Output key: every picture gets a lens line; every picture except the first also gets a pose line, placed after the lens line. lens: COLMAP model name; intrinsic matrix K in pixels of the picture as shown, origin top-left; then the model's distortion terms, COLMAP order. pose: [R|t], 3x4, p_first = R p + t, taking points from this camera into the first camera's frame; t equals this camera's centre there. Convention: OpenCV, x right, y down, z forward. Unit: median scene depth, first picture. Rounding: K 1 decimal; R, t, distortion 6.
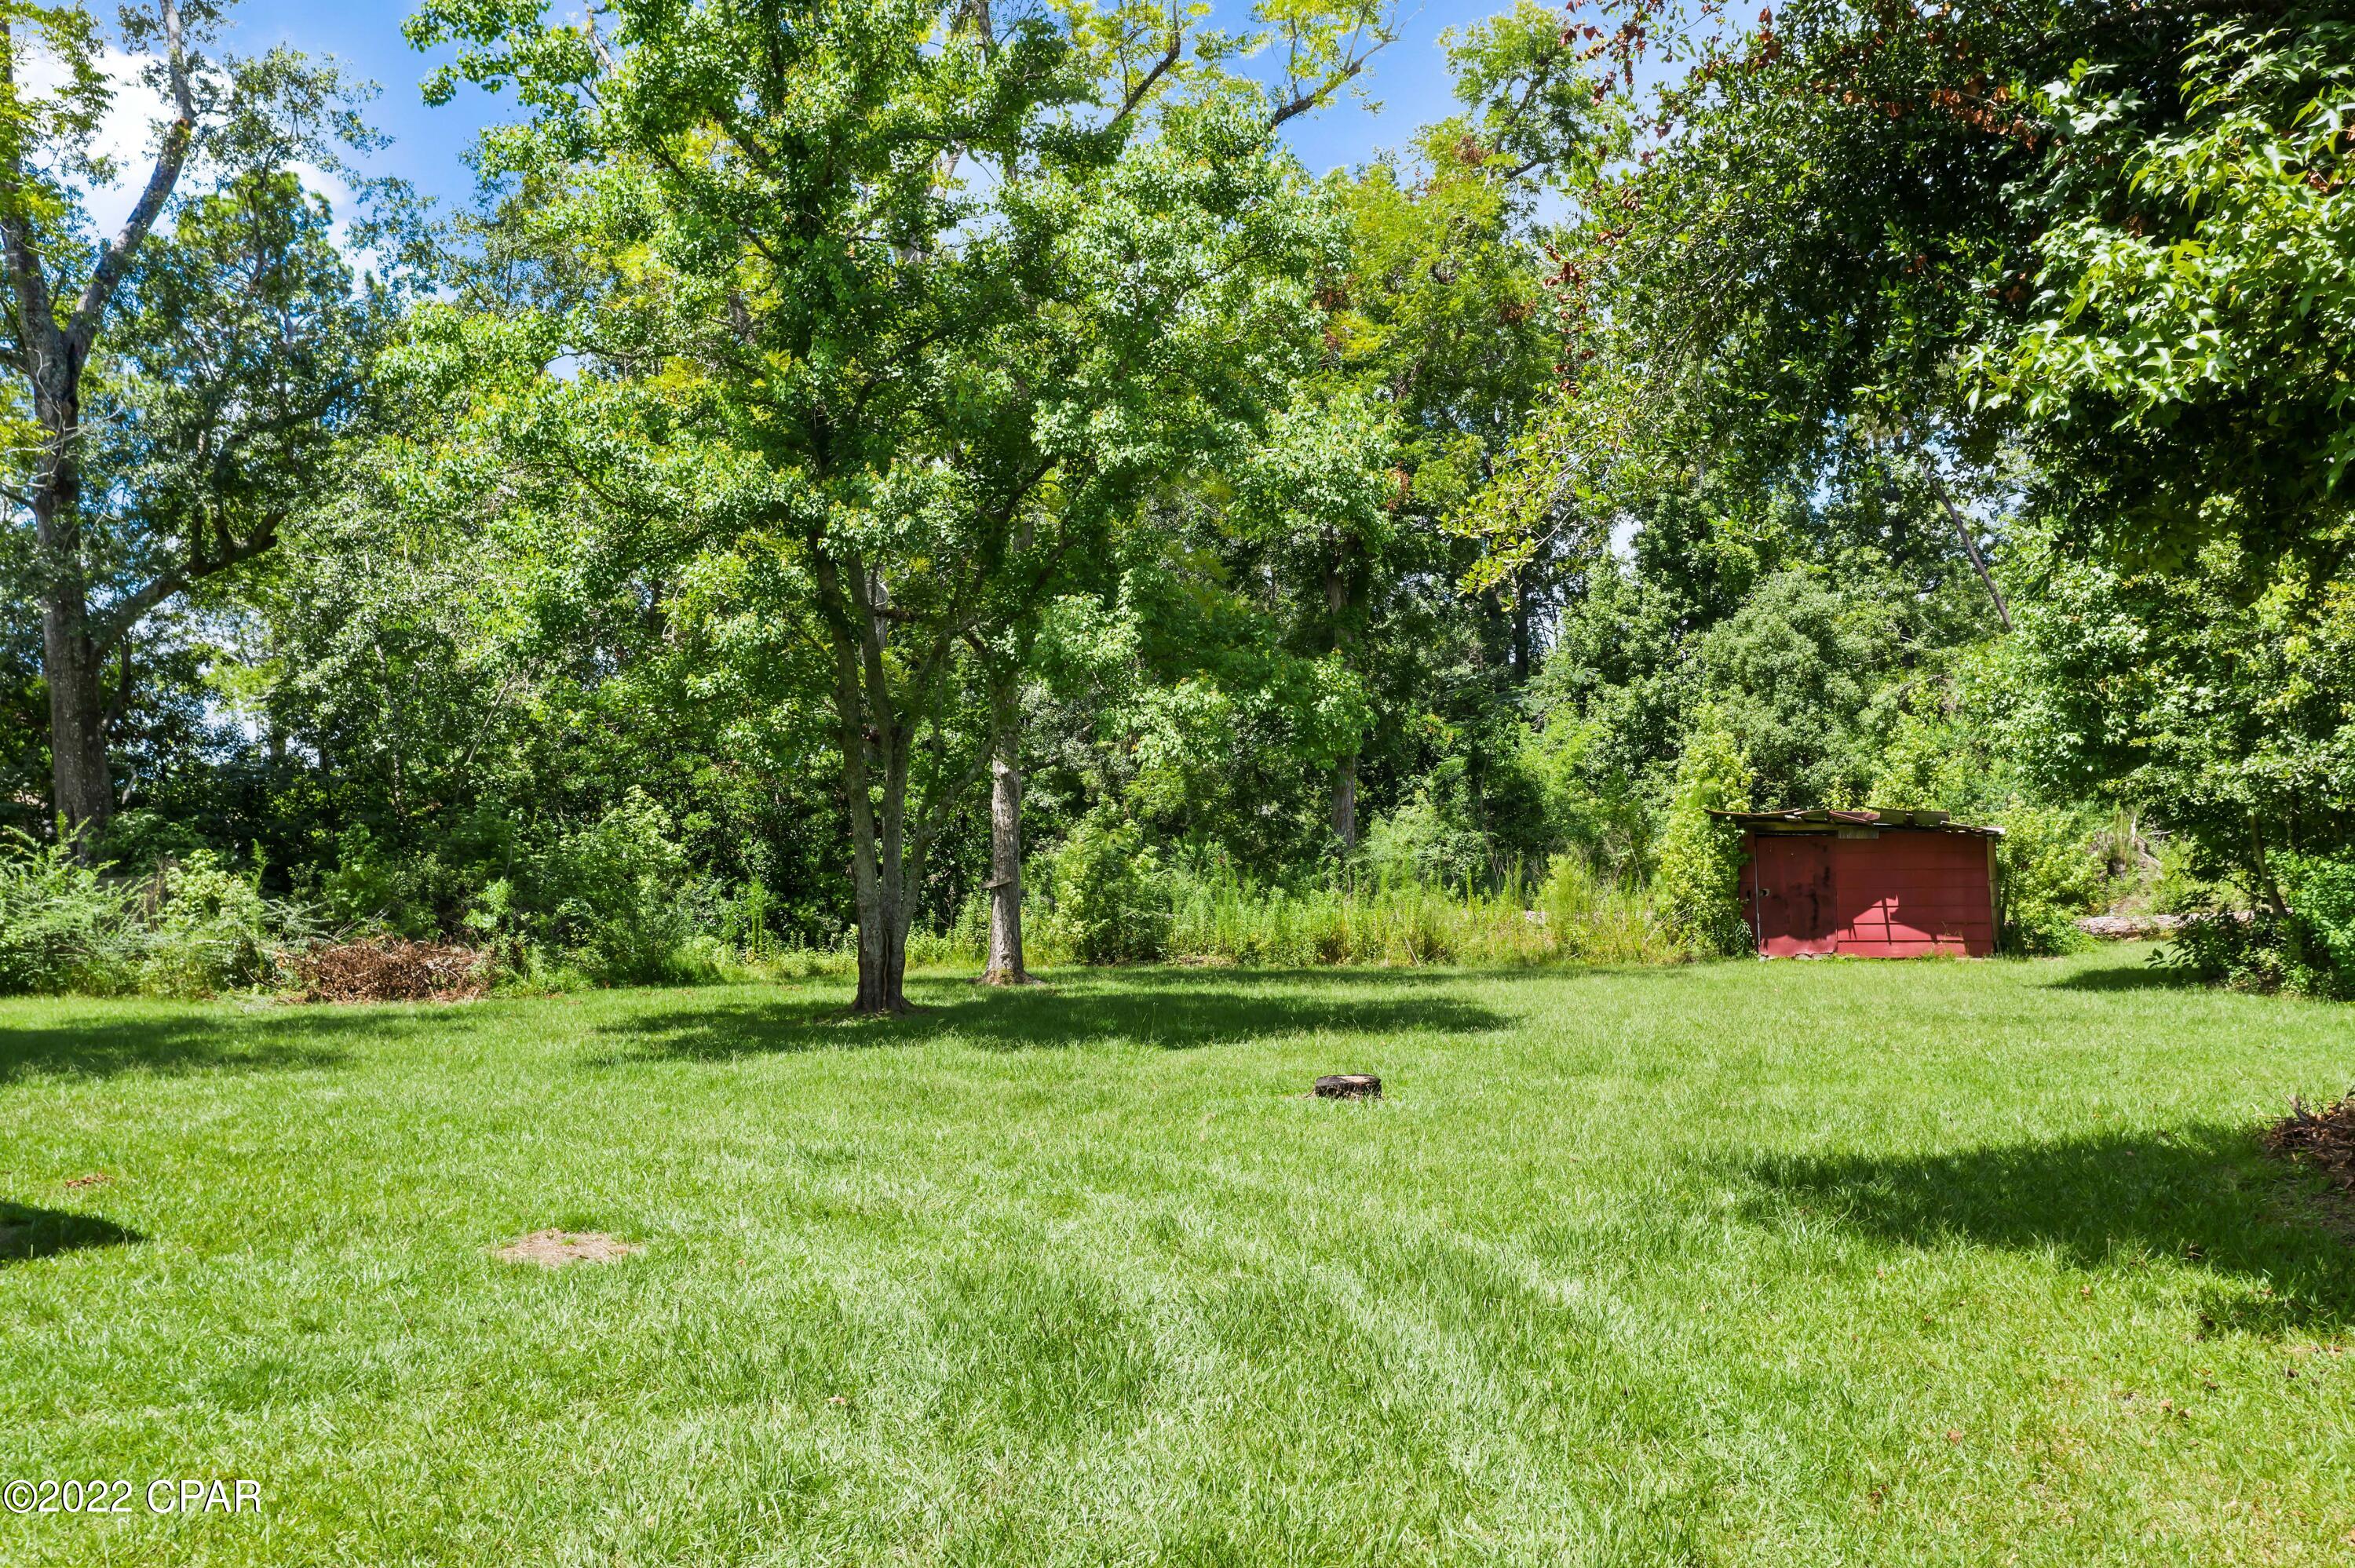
lens RADIAL K [[1910.7, 0, 1176.4], [0, 1910.7, 807.3], [0, 0, 1]] dist [-0.009412, 0.006561]
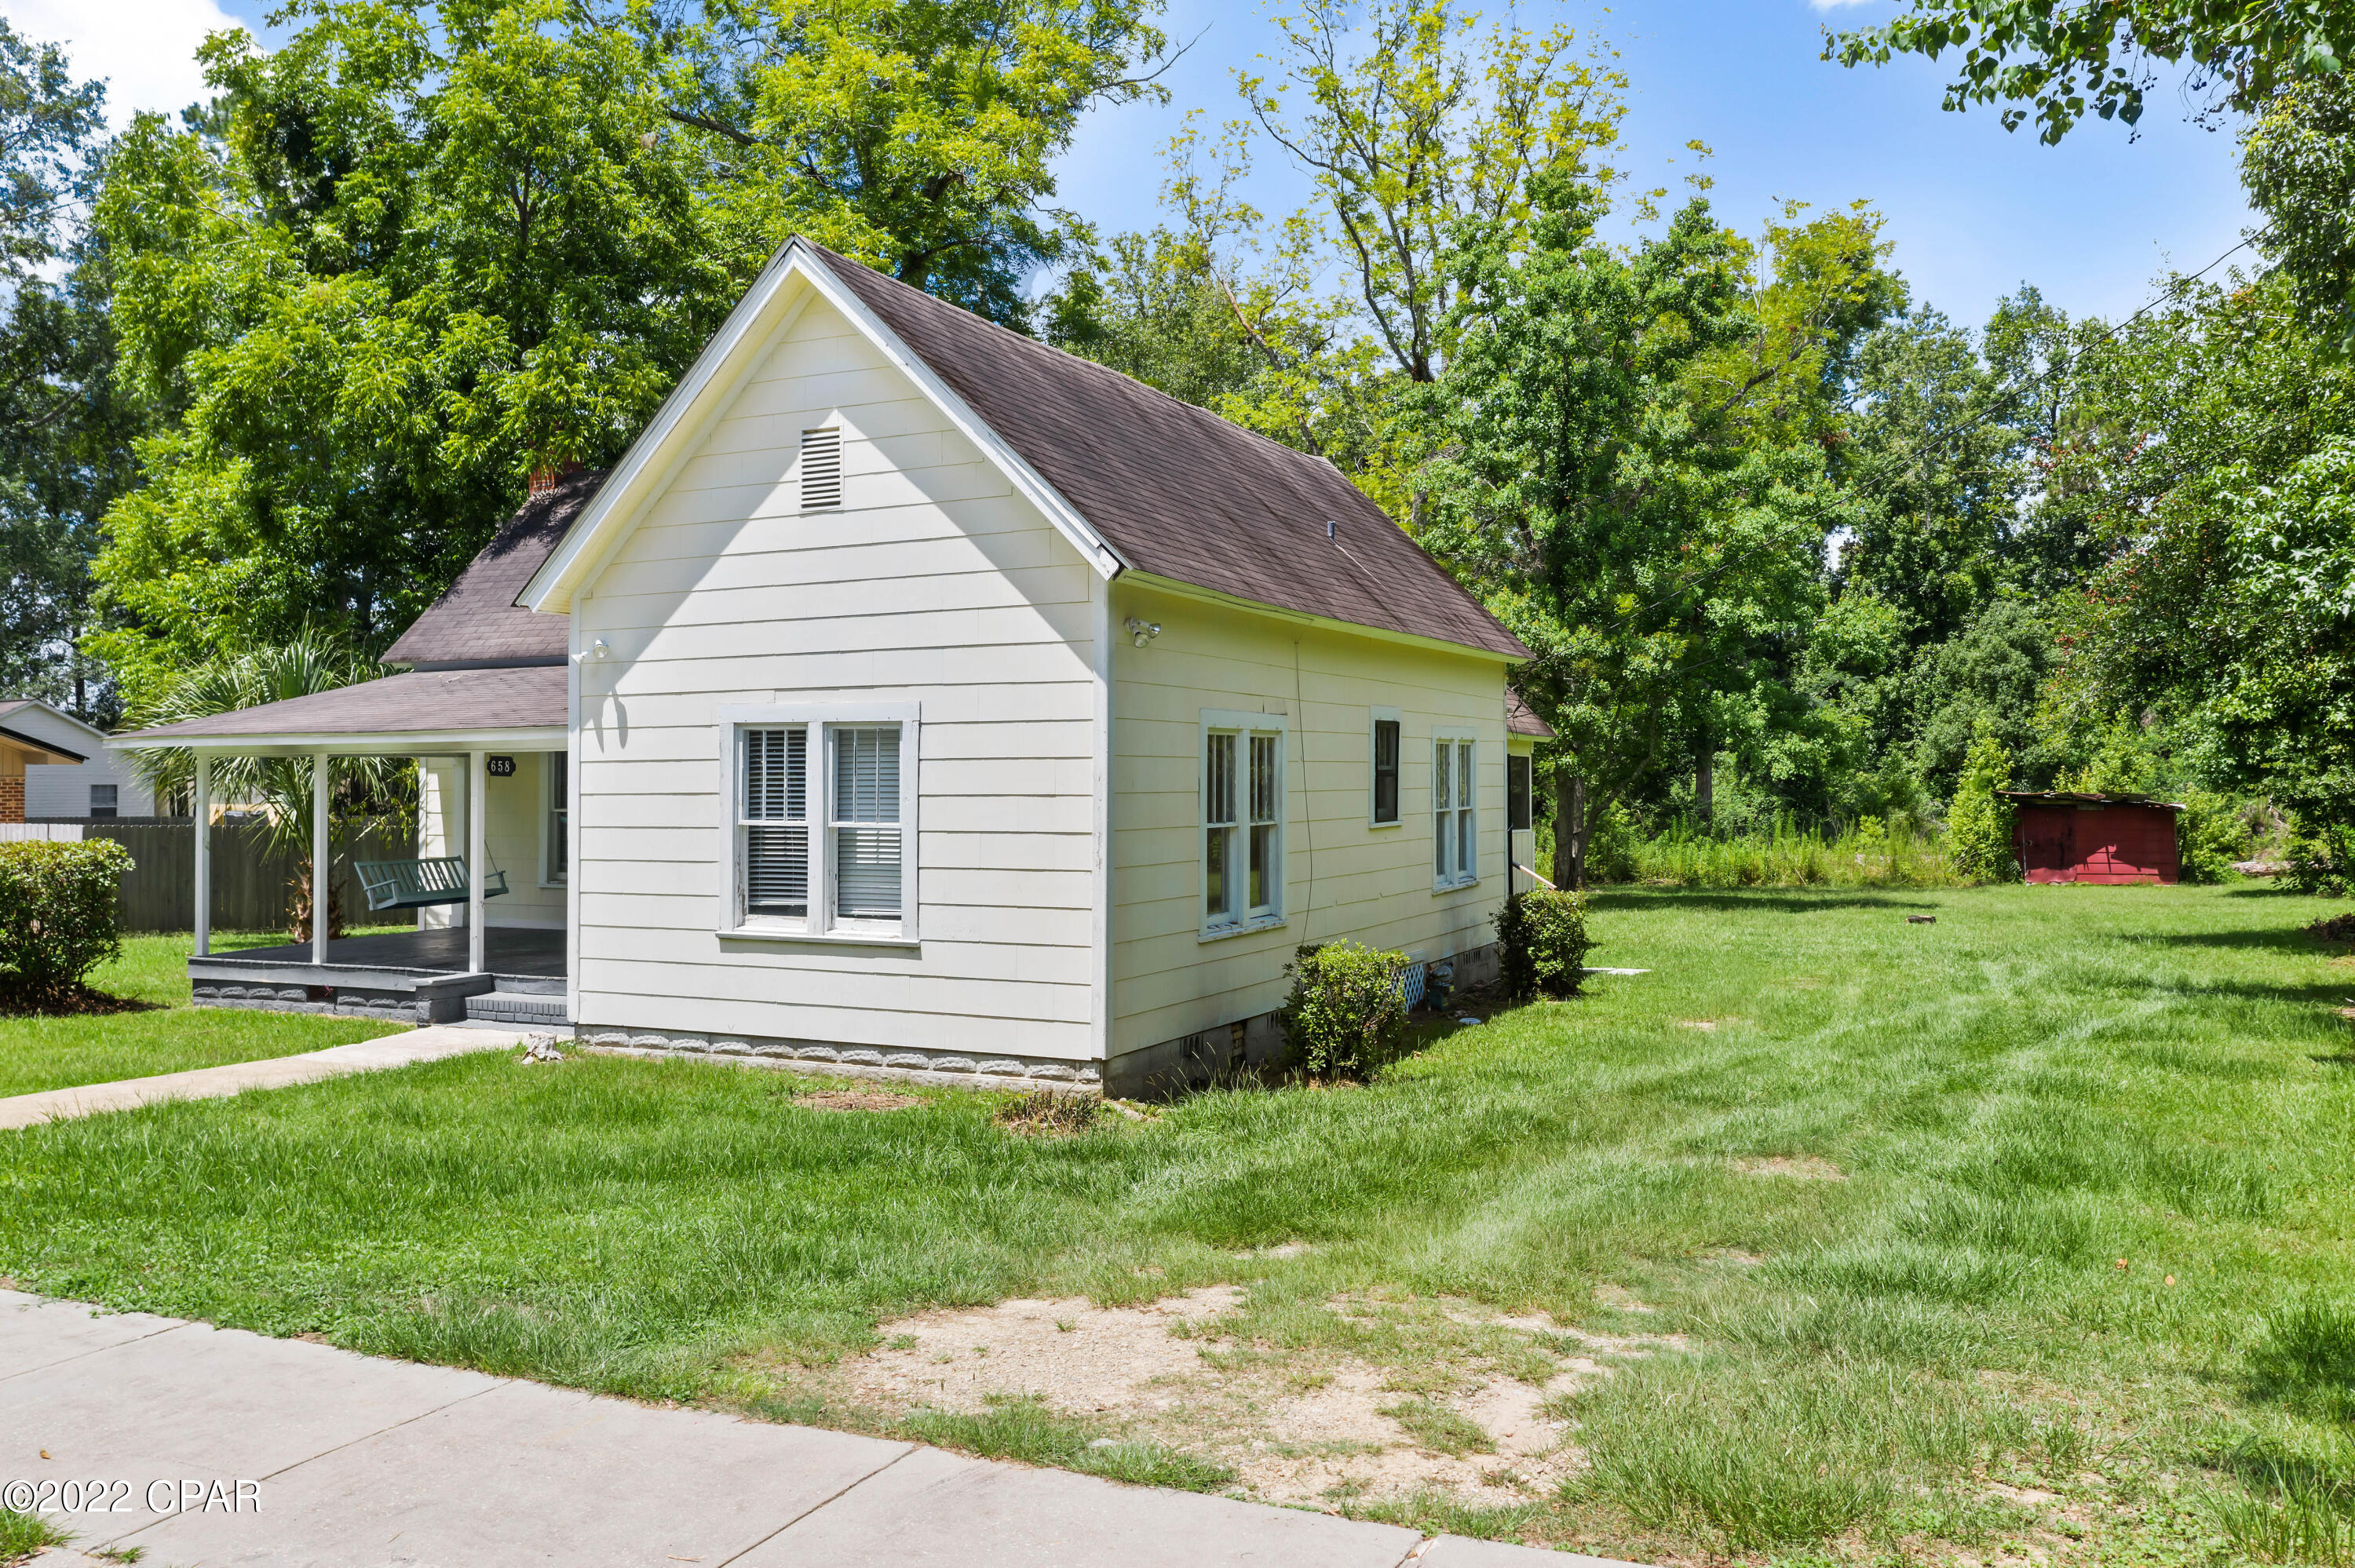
lens RADIAL K [[1910.7, 0, 1166.0], [0, 1910.7, 743.0], [0, 0, 1]] dist [-0.009412, 0.006561]
pose [[0.997737, 0.009627, -0.066543, -0.294735], [-0.009928, 0.999942, -0.004187, -0.023943], [0.066499, 0.004838, 0.997775, -0.616663]]
